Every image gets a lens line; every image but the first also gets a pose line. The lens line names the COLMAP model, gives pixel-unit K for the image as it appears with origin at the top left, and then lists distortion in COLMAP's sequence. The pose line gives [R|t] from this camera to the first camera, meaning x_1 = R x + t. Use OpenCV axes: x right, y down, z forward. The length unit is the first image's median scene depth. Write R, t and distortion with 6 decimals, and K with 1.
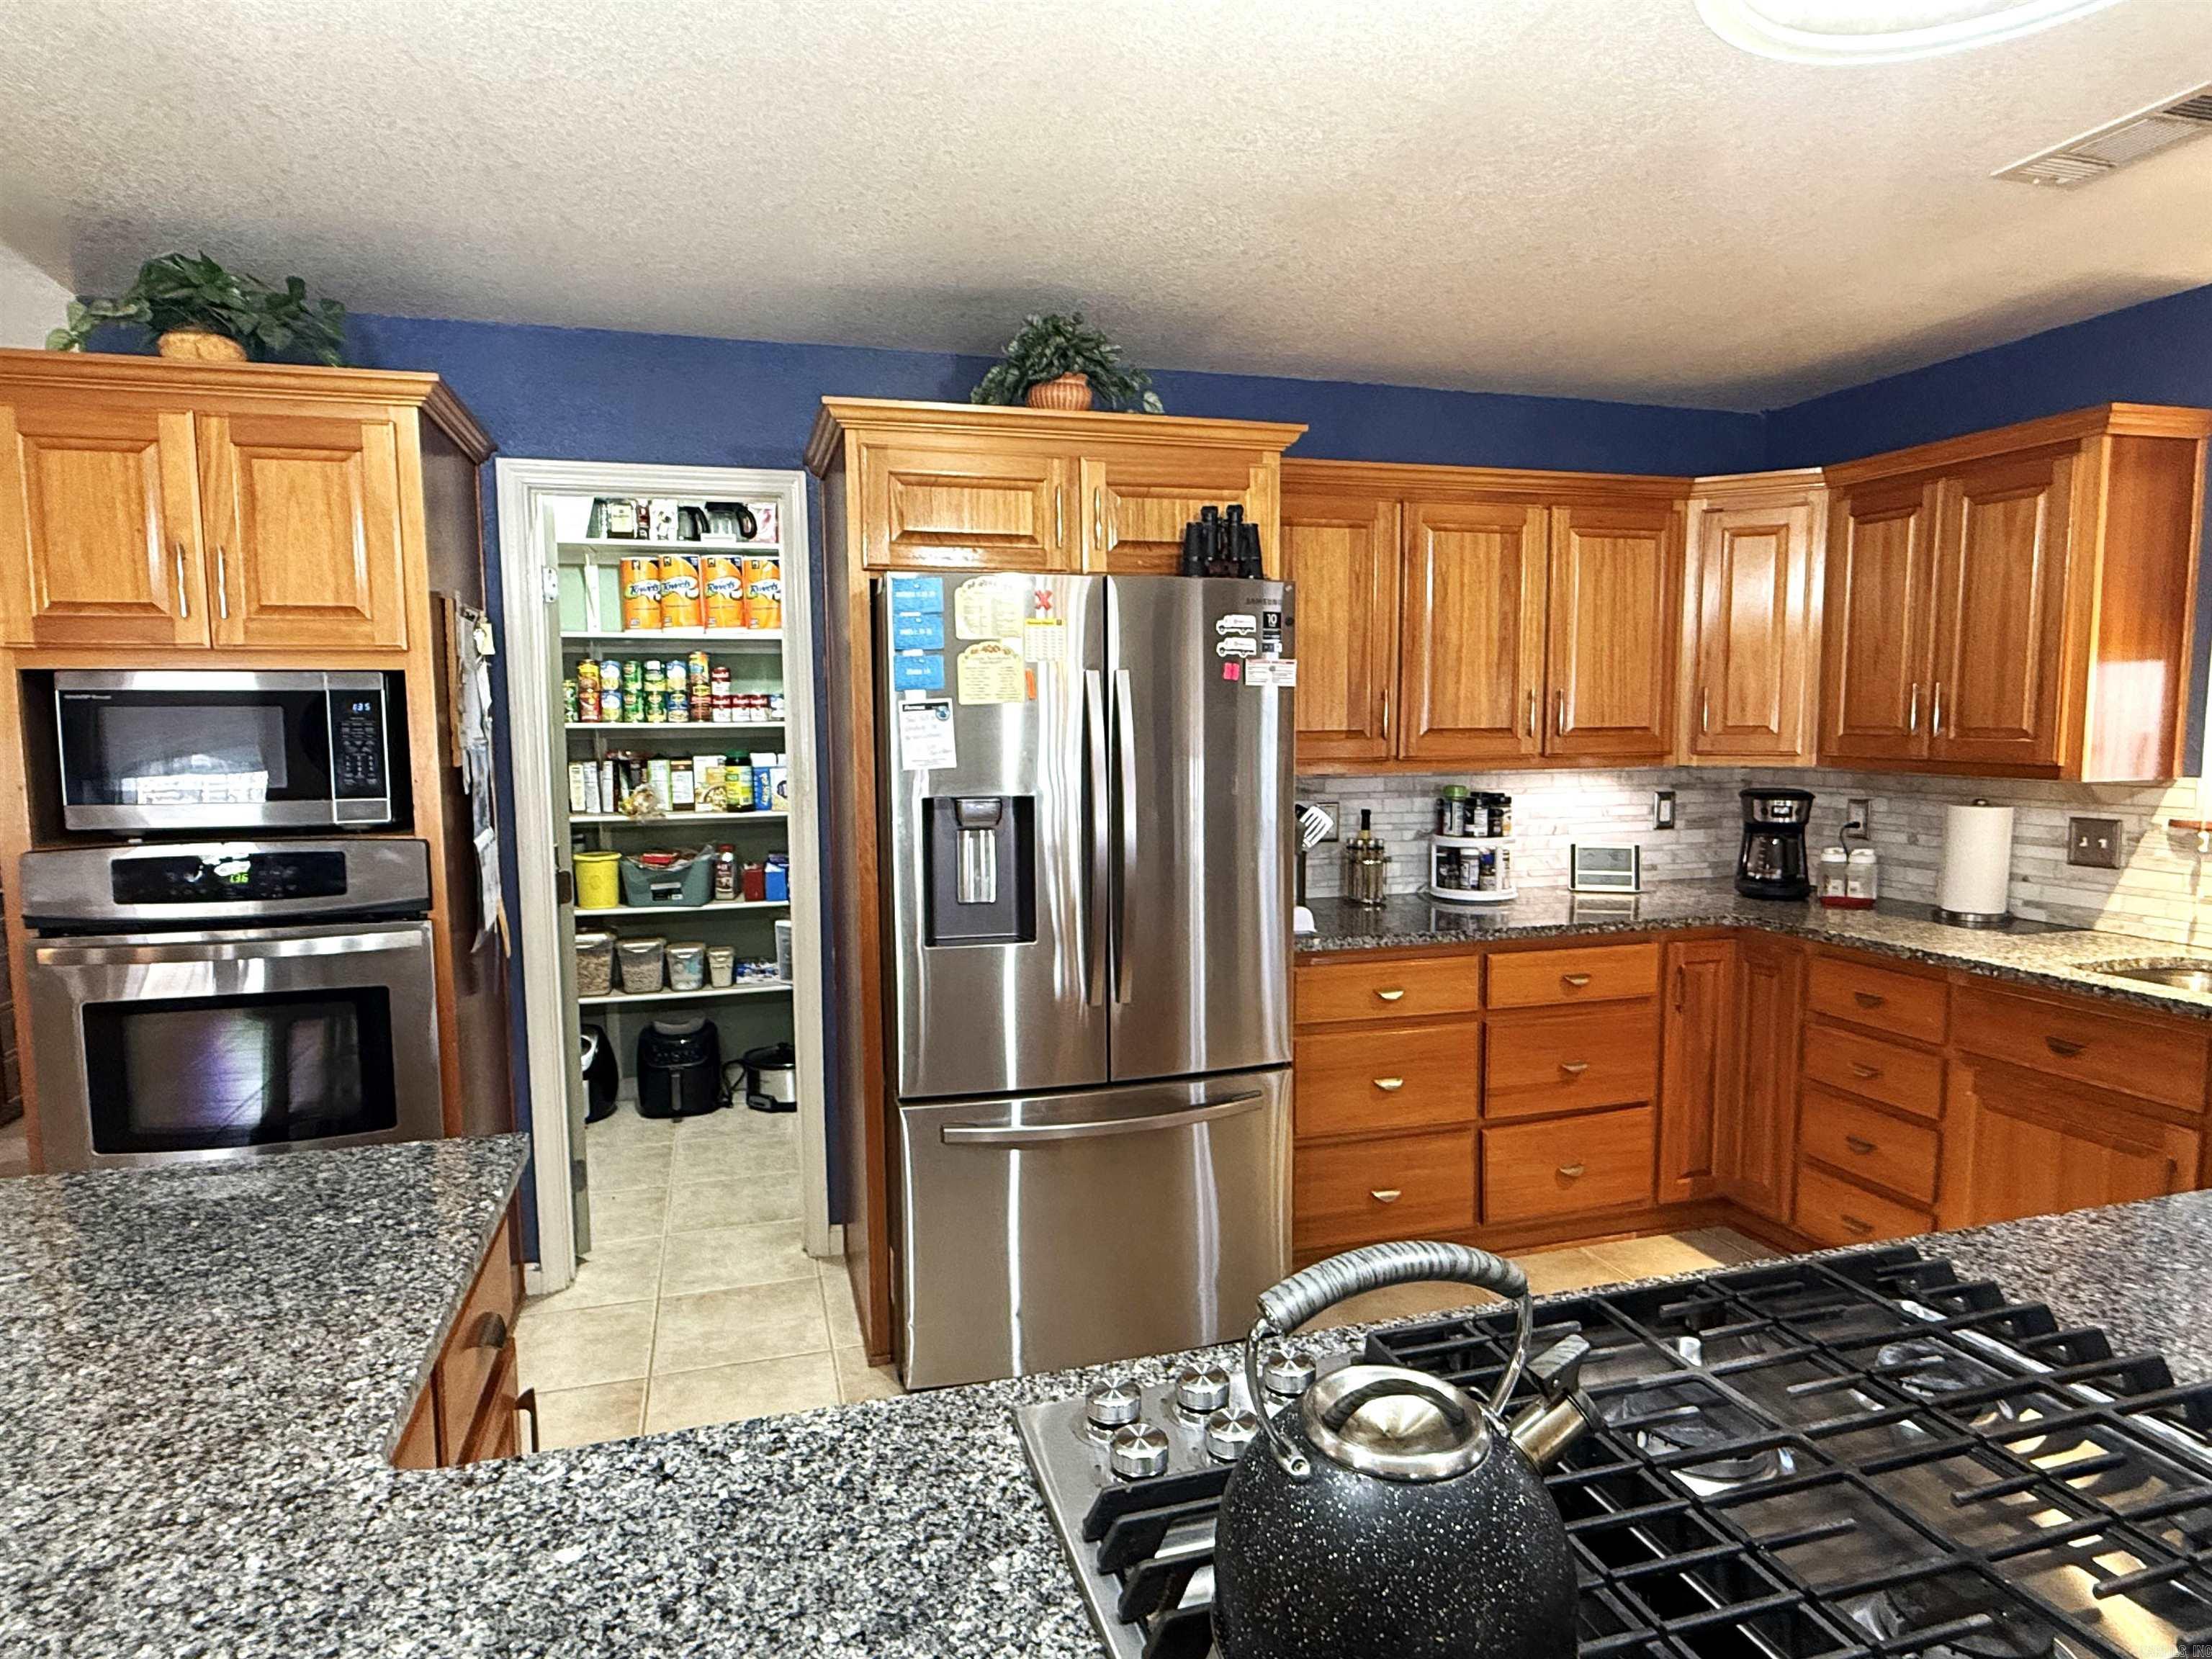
lens RADIAL K [[1261.9, 0, 1096.7], [0, 1261.9, 831.6], [0, 0, 1]] dist [0.002364, -0.000629]
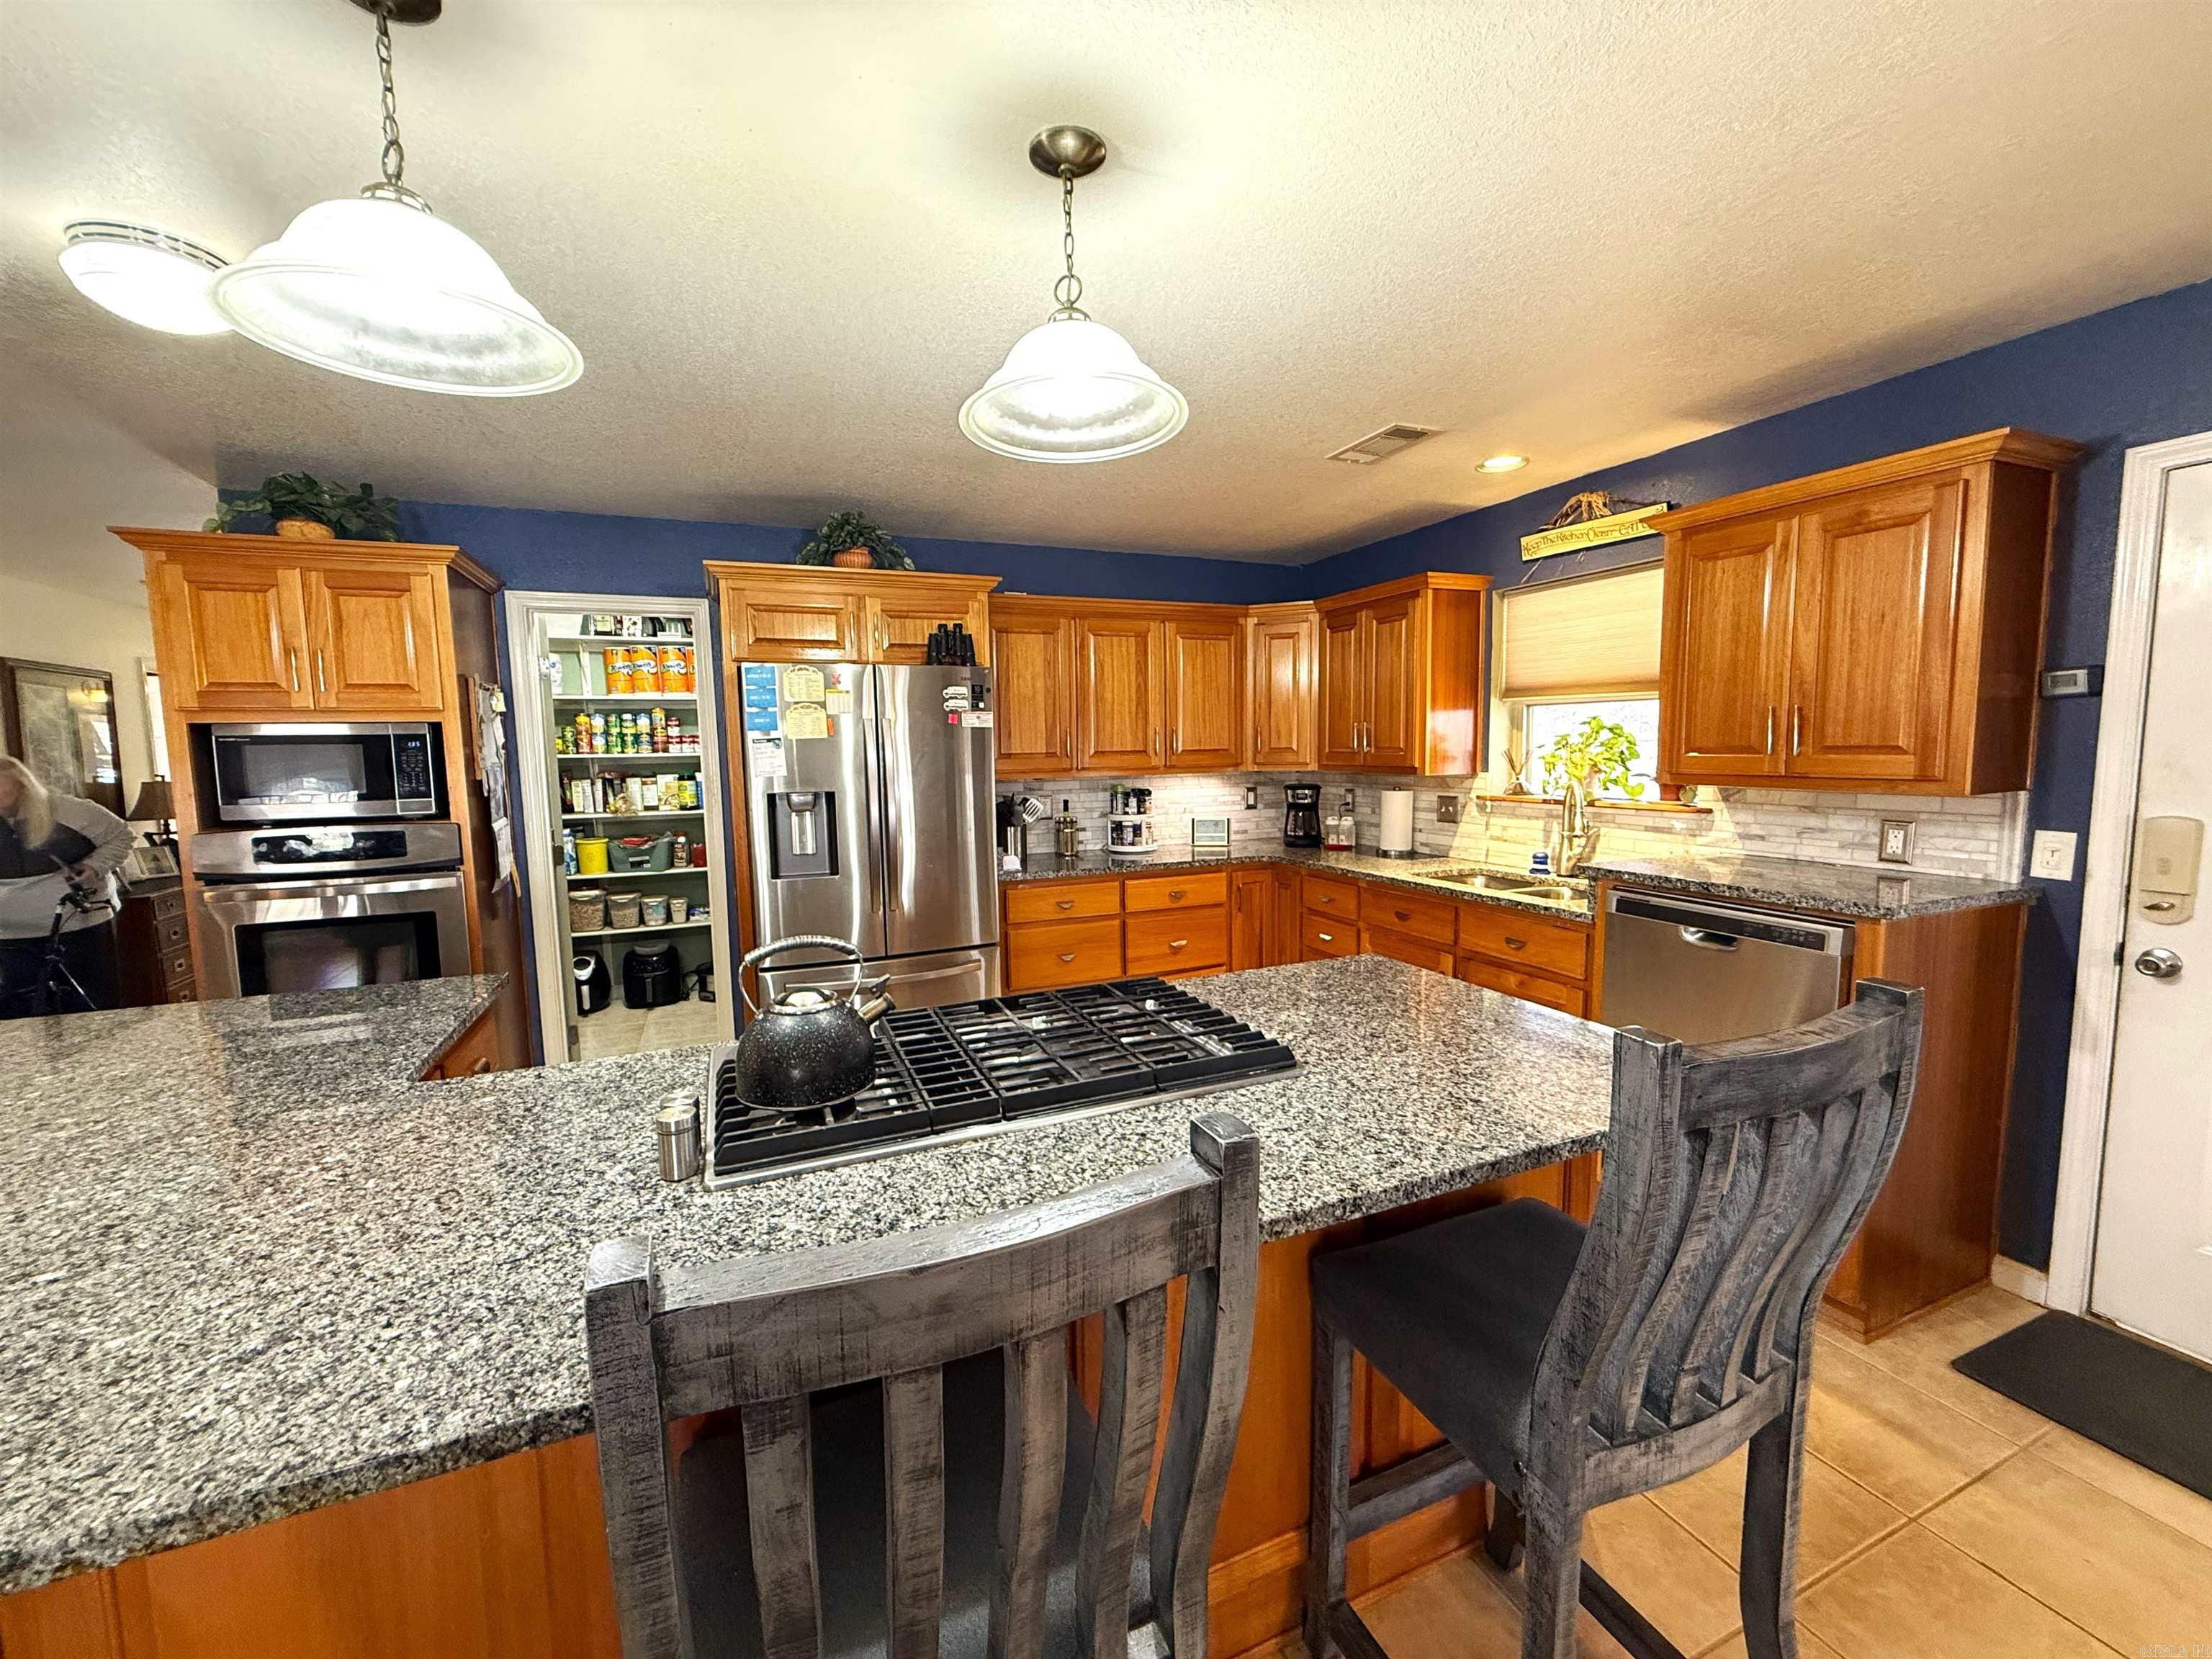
lens RADIAL K [[878.7, 0, 1100.5], [0, 878.7, 828.6], [0, 0, 1]] dist [0.000615, -0.000294]
pose [[0.993172, -0.021359, 0.114690, 0.149132], [0.021351, 0.999771, 0.001300, 0.025113], [-0.114692, 0.001158, 0.993400, -0.210247]]
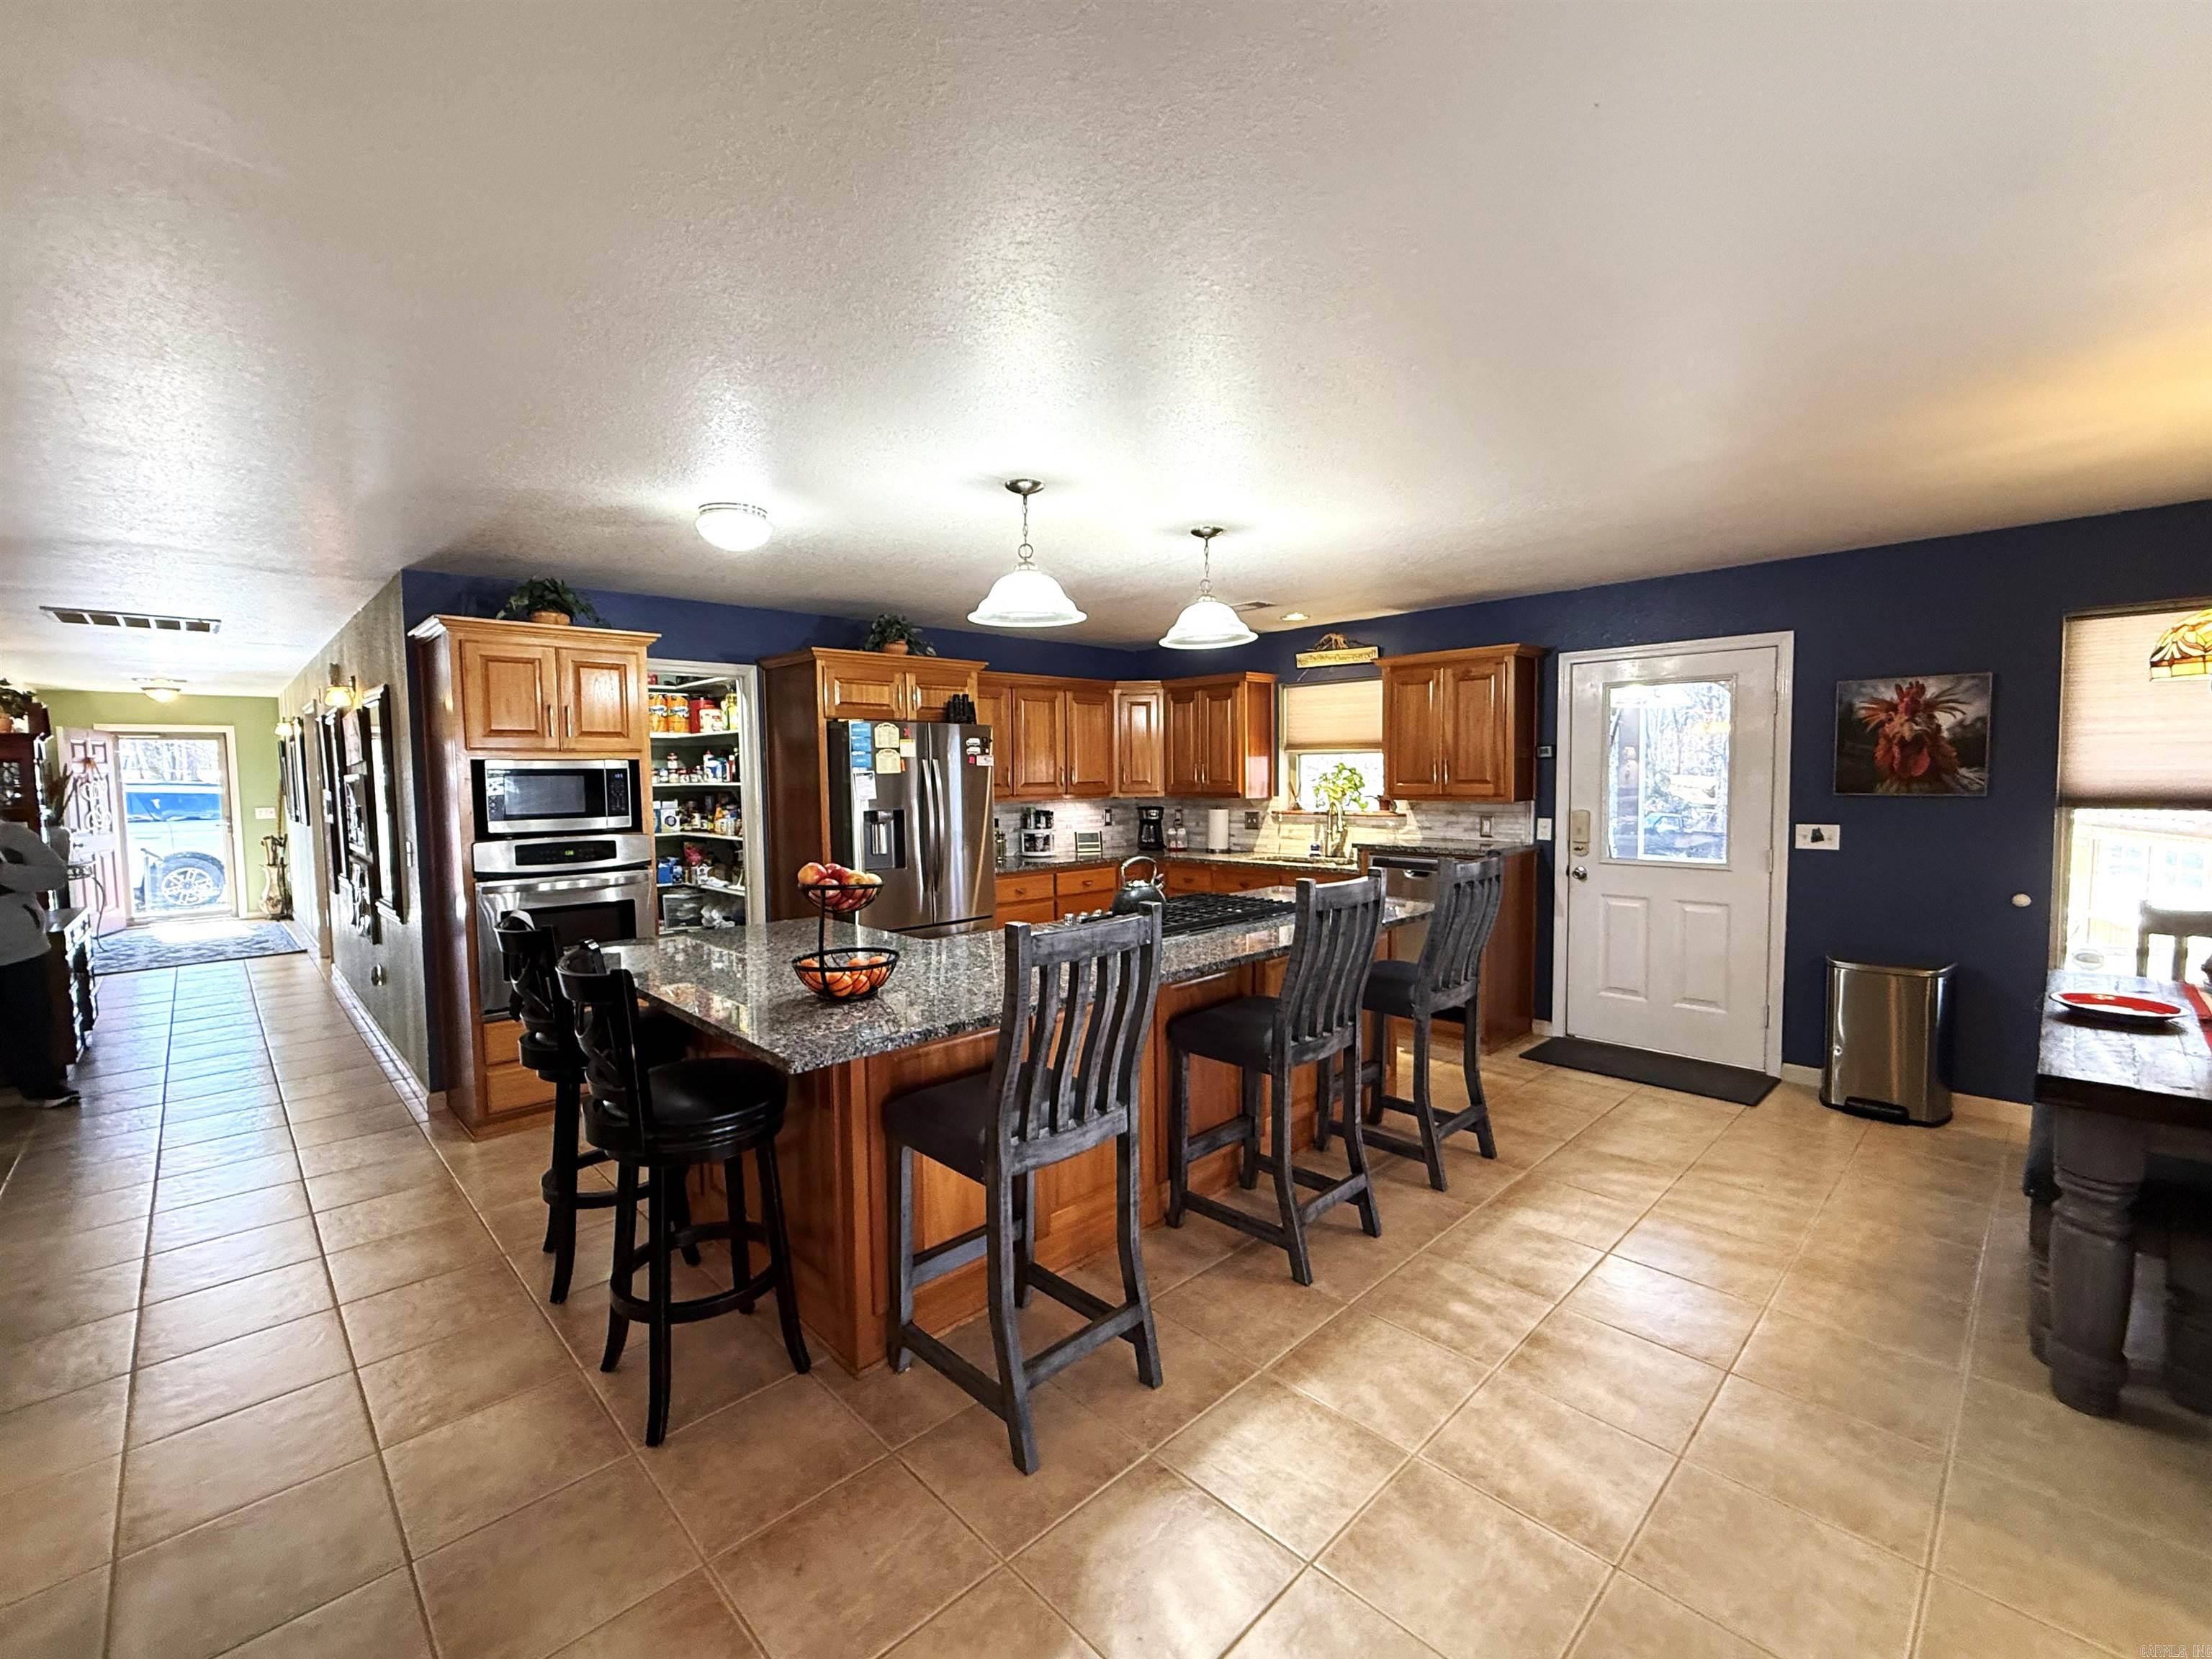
lens RADIAL K [[941.4, 0, 1106.6], [0, 941.4, 829.6], [0, 0, 1]] dist [0.000880, -0.000098]
pose [[0.884863, -0.032314, 0.464730, -0.487039], [0.050374, 0.998379, -0.026495, 0.070014], [-0.463120, 0.046855, 0.885056, -0.726197]]
